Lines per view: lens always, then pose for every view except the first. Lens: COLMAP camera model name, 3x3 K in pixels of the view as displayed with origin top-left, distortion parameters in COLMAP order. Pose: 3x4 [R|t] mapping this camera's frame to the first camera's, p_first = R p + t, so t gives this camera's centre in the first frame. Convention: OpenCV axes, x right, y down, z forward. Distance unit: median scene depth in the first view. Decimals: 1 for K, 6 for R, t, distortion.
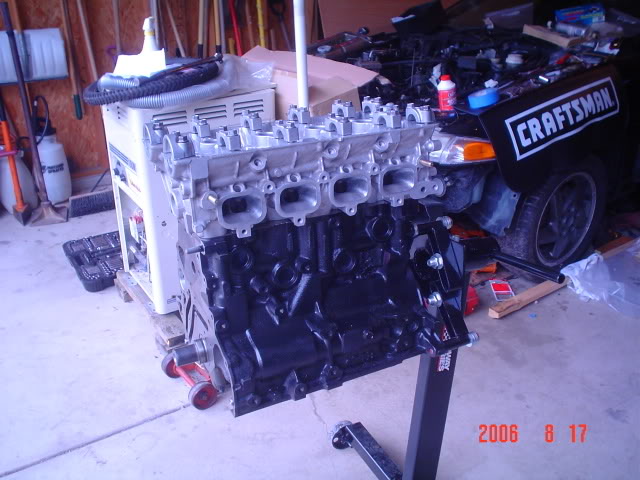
lens RADIAL K [[639.0, 0, 320.0], [0, 639.0, 240.0], [0, 0, 1]] dist [-0.103681, 0.098013]
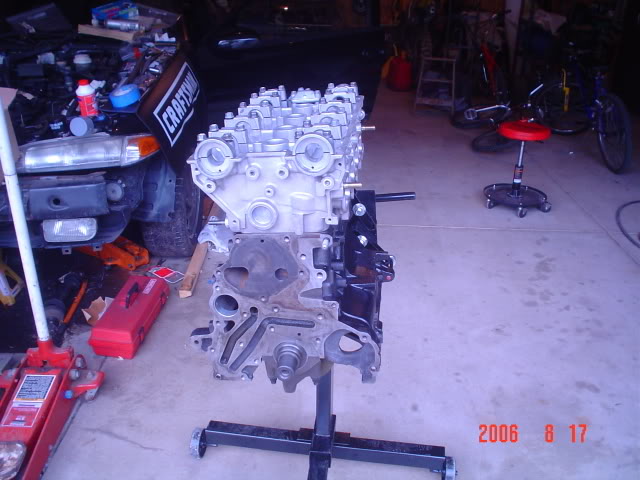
lens RADIAL K [[639.0, 0, 320.0], [0, 639.0, 240.0], [0, 0, 1]] dist [-0.103681, 0.098013]
pose [[0.581404, -0.321558, 0.747375, -0.374635], [0.320908, 0.934747, 0.152531, -0.058893], [-0.747655, 0.151157, 0.646656, 0.136677]]
